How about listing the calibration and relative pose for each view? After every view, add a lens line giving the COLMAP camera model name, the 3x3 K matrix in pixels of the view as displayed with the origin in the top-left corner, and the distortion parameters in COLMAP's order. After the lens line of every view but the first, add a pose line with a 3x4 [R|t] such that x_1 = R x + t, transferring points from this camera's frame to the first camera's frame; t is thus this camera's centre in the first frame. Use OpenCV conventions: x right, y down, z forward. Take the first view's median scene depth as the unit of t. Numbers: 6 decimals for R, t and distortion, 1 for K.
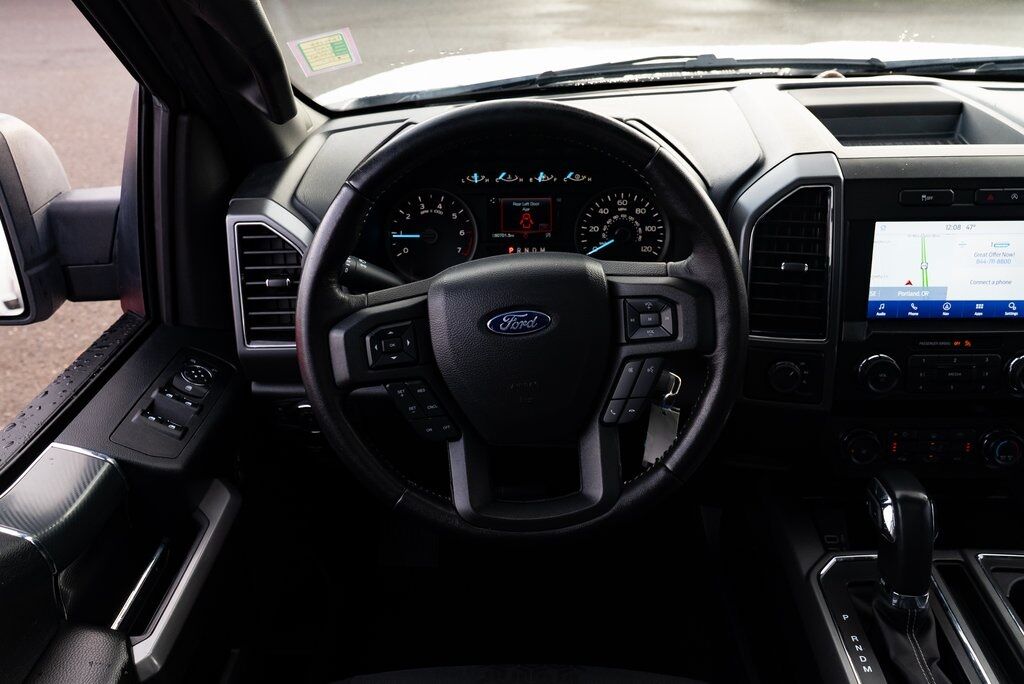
lens RADIAL K [[818.7, 0, 515.4], [0, 818.7, 339.5], [0, 0, 1]] dist [-0.020708, 0.021422]
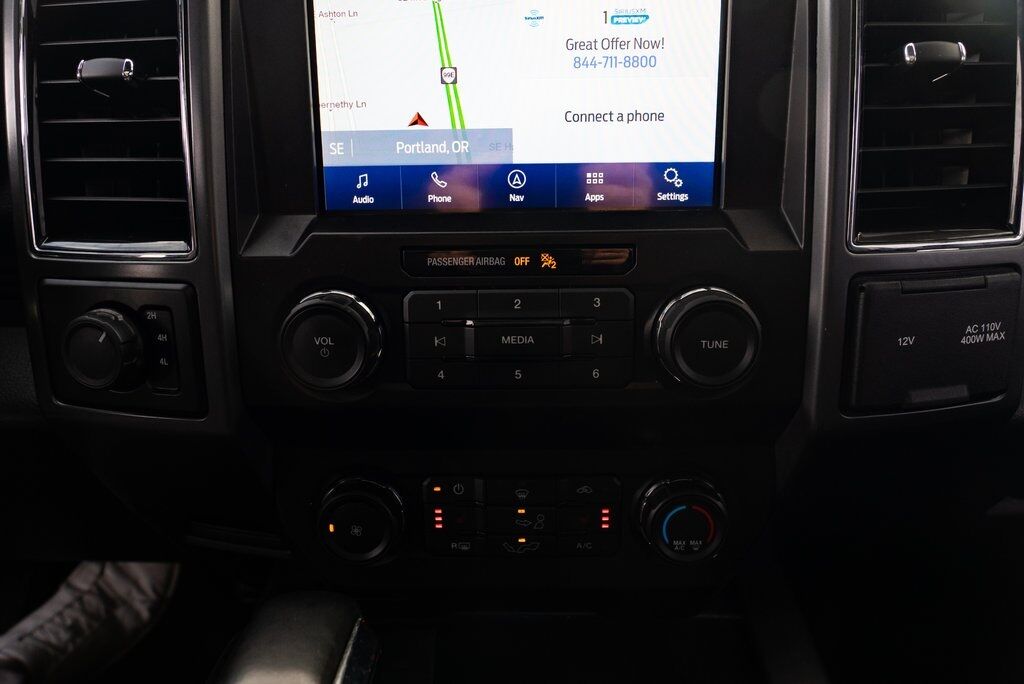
lens RADIAL K [[694.1, 0, 515.9], [0, 694.1, 345.5], [0, 0, 1]] dist [-0.034806, 0.023060]
pose [[0.999915, -0.000131, 0.013060, 0.525354], [0.000812, 0.998636, -0.052199, 0.061793], [-0.013036, 0.052205, 0.998551, 0.656207]]
